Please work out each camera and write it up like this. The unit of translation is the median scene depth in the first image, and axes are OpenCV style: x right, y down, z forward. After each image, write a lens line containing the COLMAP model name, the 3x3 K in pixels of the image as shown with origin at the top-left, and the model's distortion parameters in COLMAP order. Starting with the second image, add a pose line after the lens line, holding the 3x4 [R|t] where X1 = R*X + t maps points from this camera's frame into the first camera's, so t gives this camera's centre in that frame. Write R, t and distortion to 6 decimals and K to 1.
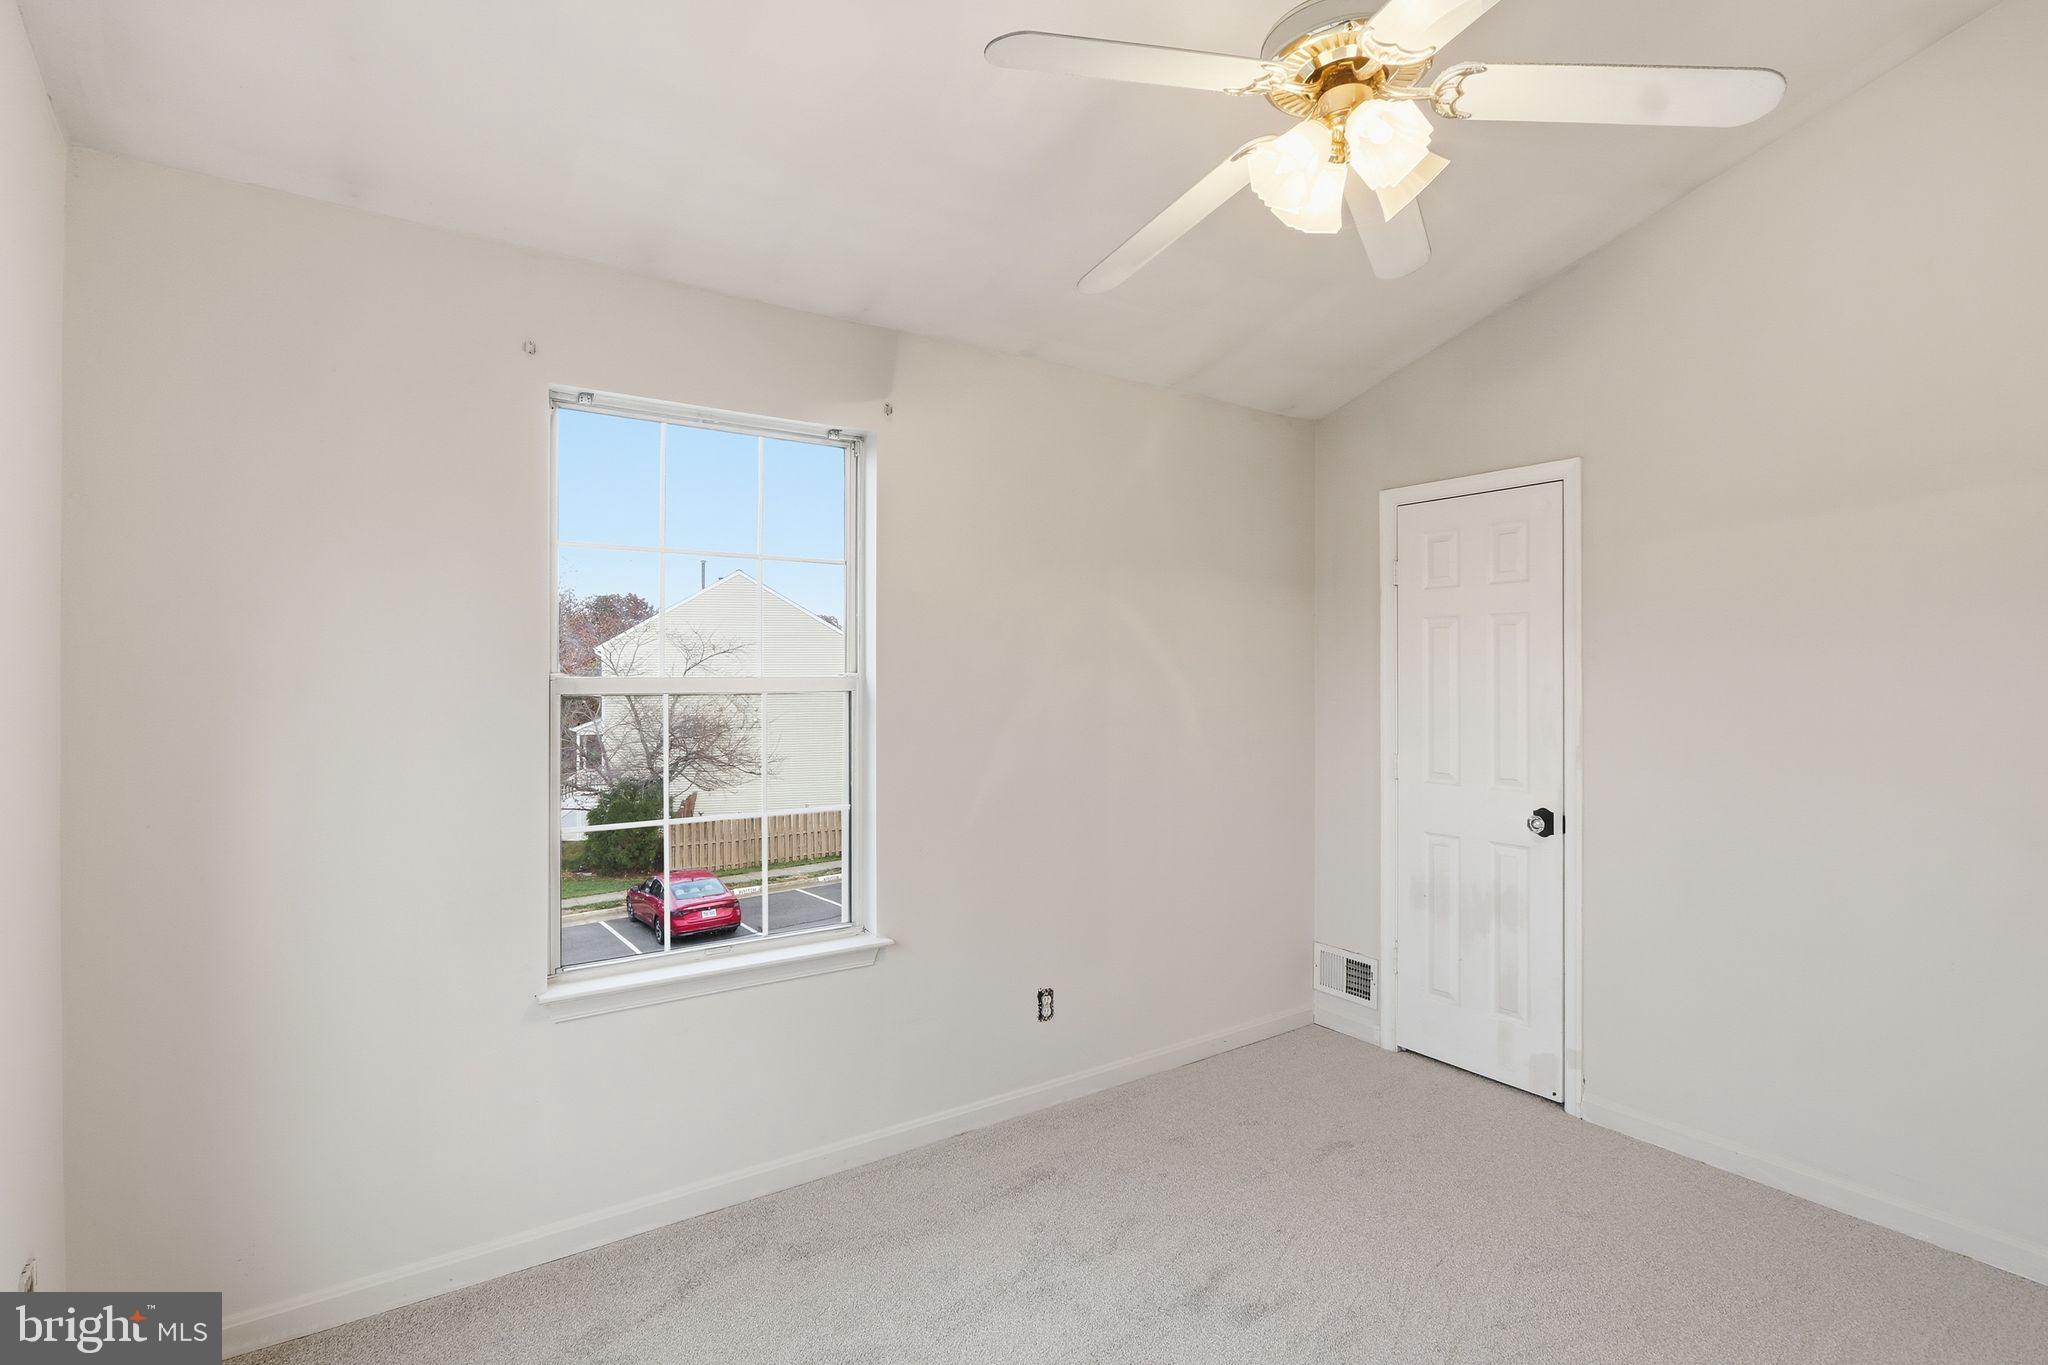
lens RADIAL K [[969.6, 0, 1003.5], [0, 969.6, 657.4], [0, 0, 1]] dist [-0.016241, 0.000559]
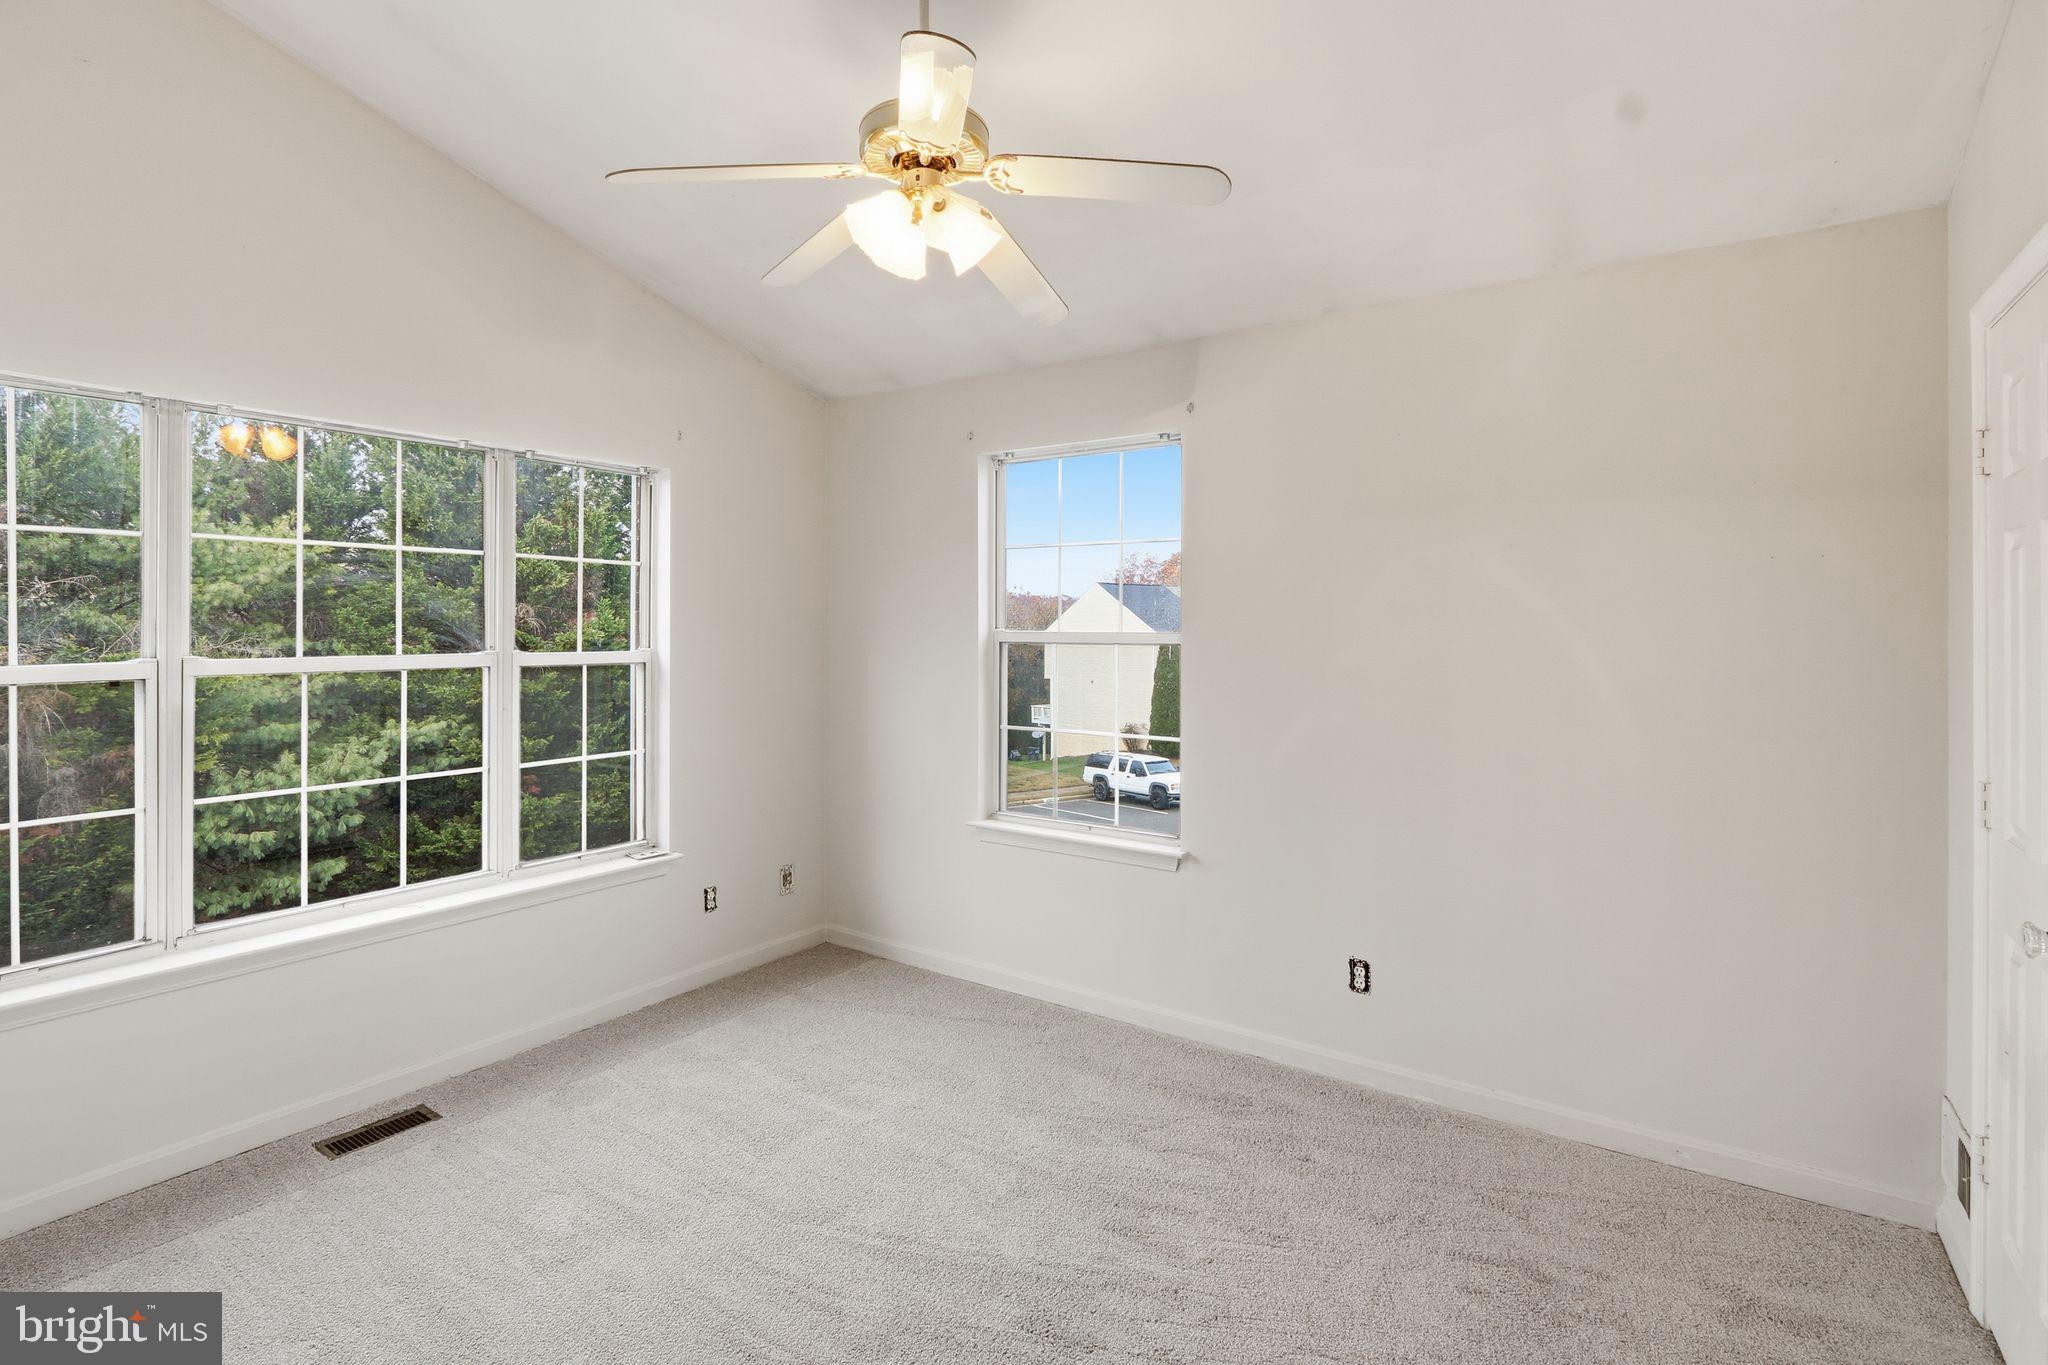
lens RADIAL K [[969.7, 0, 1021.5], [0, 969.7, 624.3], [0, 0, 1]] dist [0.000241, 0.000177]
pose [[0.368986, -0.006771, -0.929410, 0.915156], [0.007976, 0.999960, -0.004118, 0.011424], [0.929401, -0.005893, 0.369026, 0.374302]]
